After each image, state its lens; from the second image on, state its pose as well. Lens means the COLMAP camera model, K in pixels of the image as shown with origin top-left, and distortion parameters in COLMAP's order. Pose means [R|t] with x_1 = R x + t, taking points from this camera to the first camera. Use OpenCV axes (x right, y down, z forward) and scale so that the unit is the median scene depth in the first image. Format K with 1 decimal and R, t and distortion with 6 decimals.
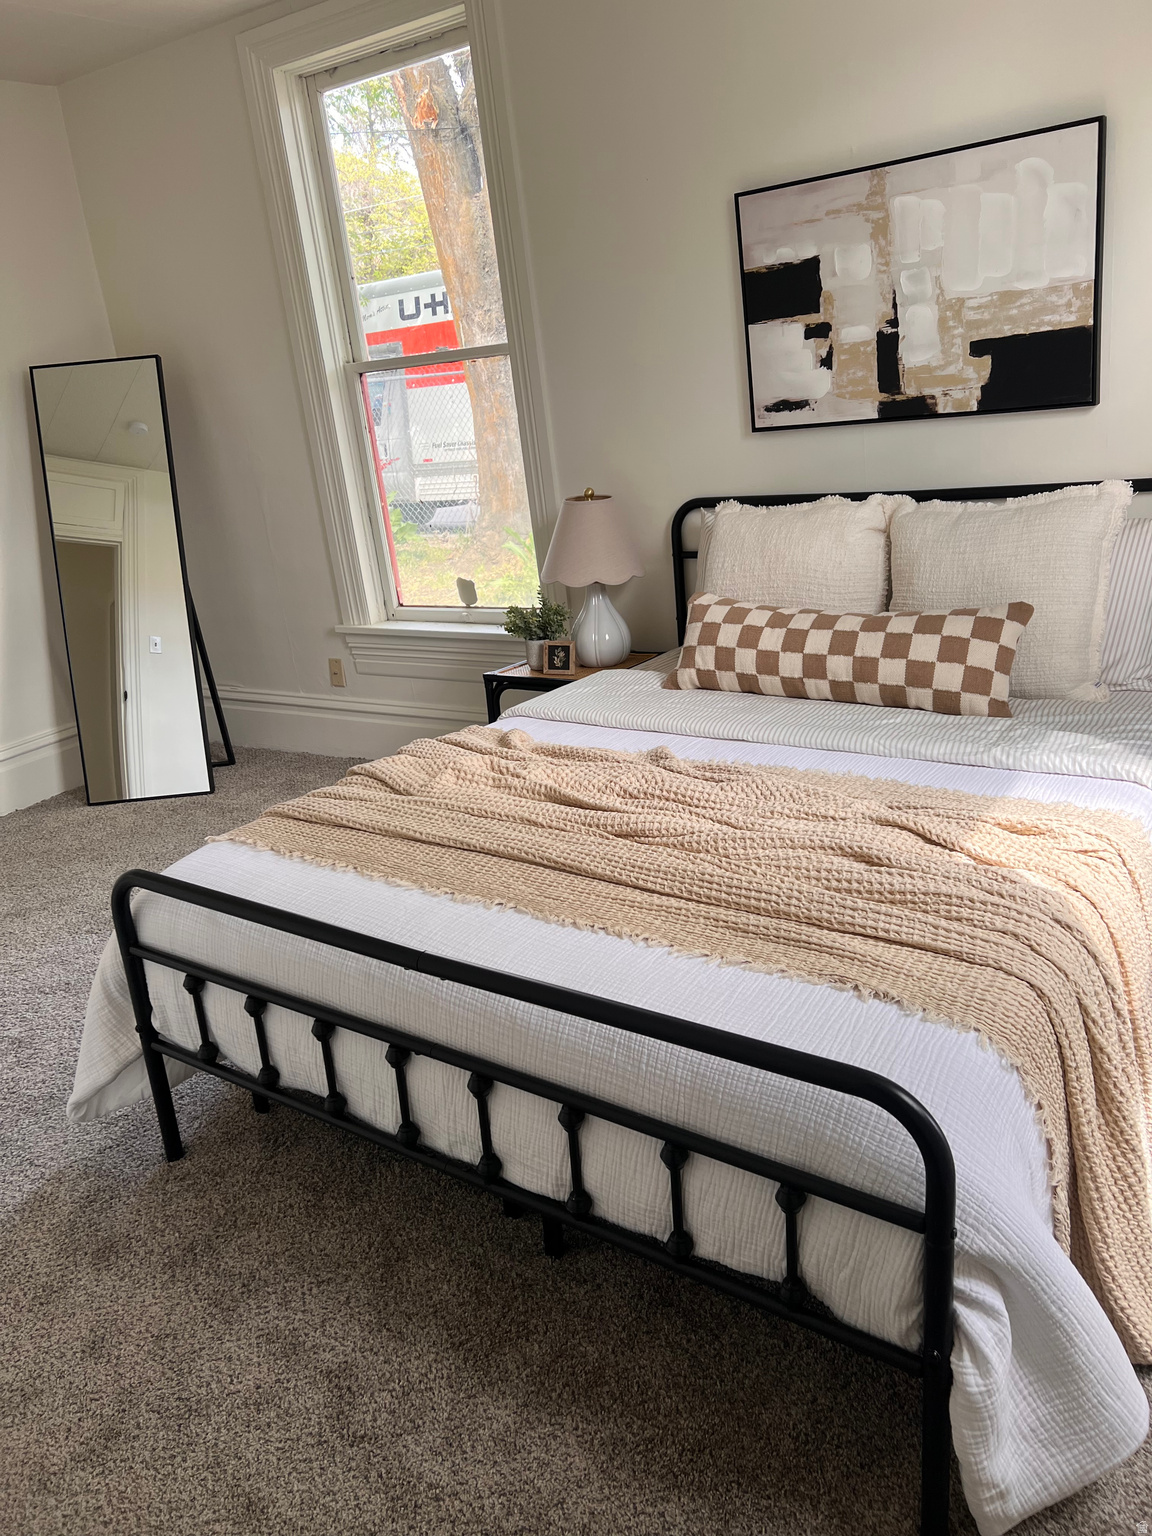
lens RADIAL K [[1153.4, 0, 576.0], [0, 1153.4, 768.0], [0, 0, 1]] dist [0.051164, 0.002534]
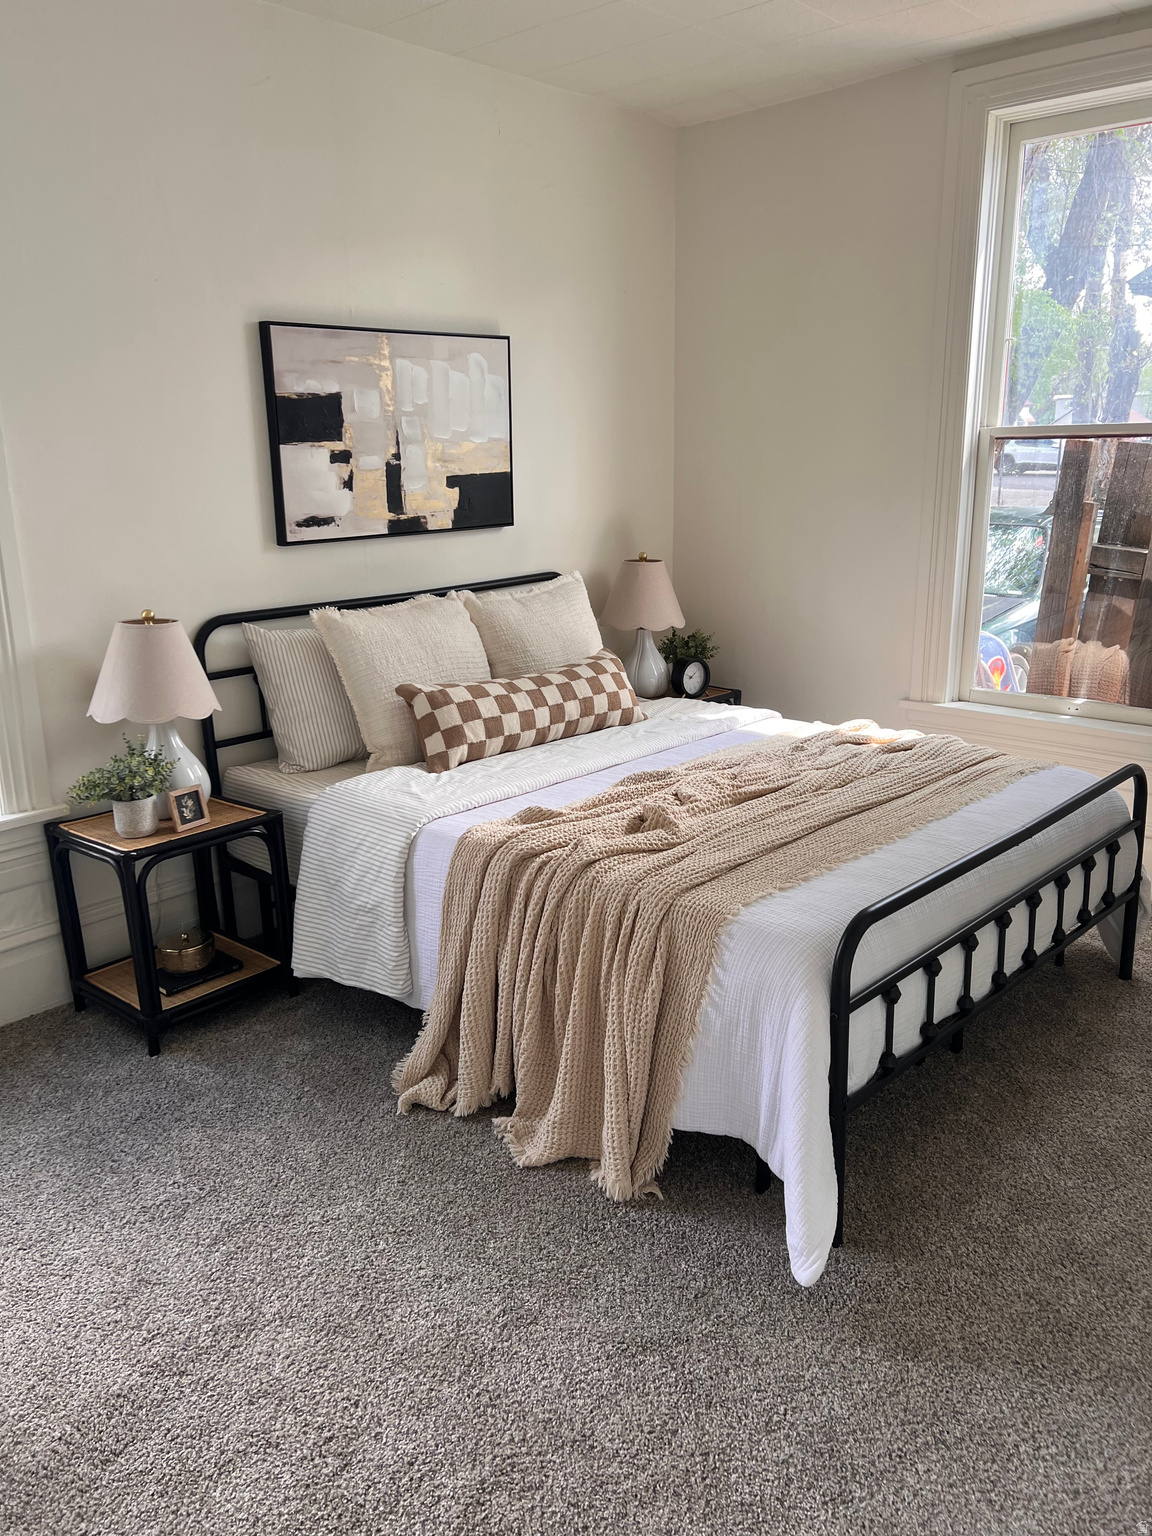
lens RADIAL K [[1153.4, 0, 576.0], [0, 1153.4, 768.0], [0, 0, 1]] dist [0.051164, 0.002534]
pose [[0.176410, -0.165256, 0.970345, -0.897315], [0.327656, 0.939445, 0.100425, -0.134496], [-0.928181, 0.300224, 0.219875, 0.644875]]
